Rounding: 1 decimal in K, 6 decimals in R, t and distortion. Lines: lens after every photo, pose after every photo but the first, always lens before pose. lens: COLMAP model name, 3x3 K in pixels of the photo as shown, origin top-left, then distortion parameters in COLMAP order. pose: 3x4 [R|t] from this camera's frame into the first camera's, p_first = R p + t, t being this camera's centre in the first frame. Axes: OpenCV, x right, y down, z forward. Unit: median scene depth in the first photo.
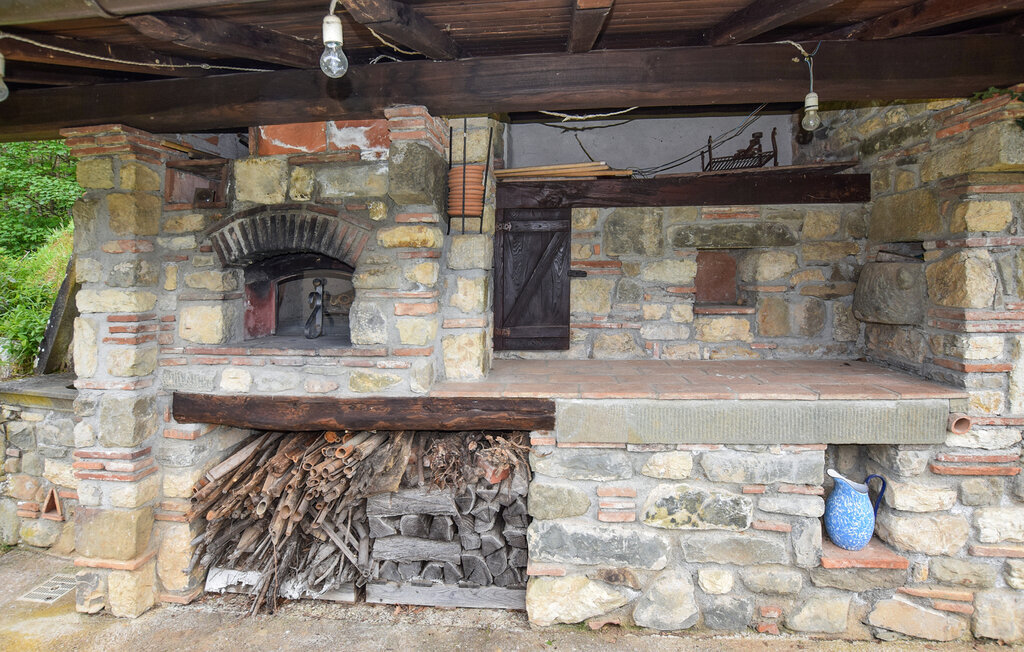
lens RADIAL K [[469.2, 0, 552.6], [0, 469.2, 282.0], [0, 0, 1]] dist [-0.032768, 0.003680]
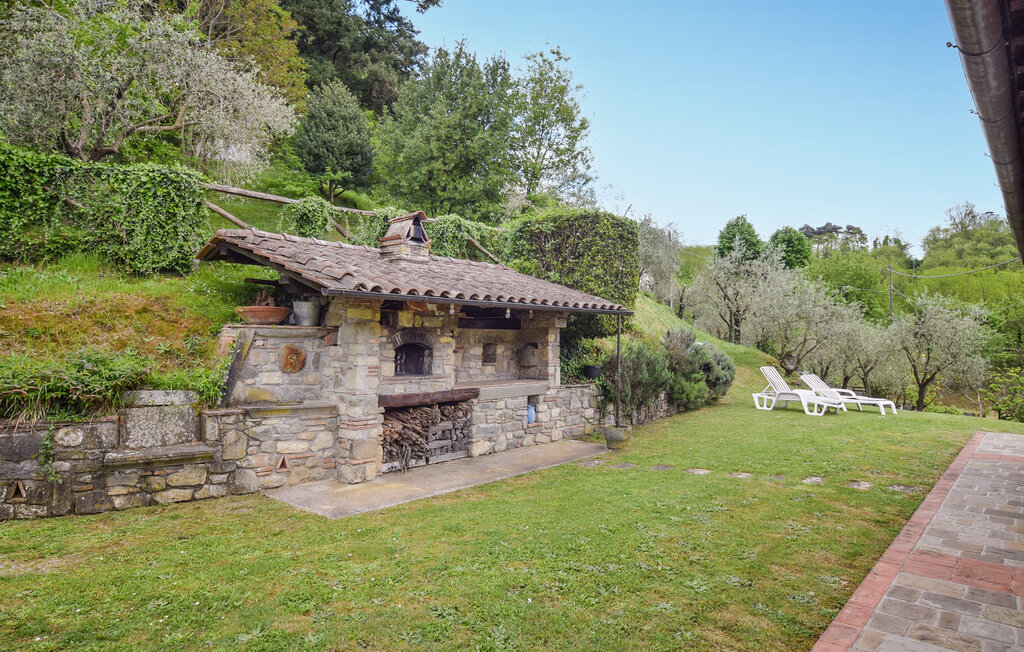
lens RADIAL K [[616.0, 0, 512.6], [0, 616.0, 328.2], [0, 0, 1]] dist [-0.003025, -0.000090]
pose [[0.598860, 0.033610, 0.800148, -3.340373], [0.004586, 0.998959, -0.045394, 0.015949], [-0.800840, 0.030855, 0.598083, -1.843549]]
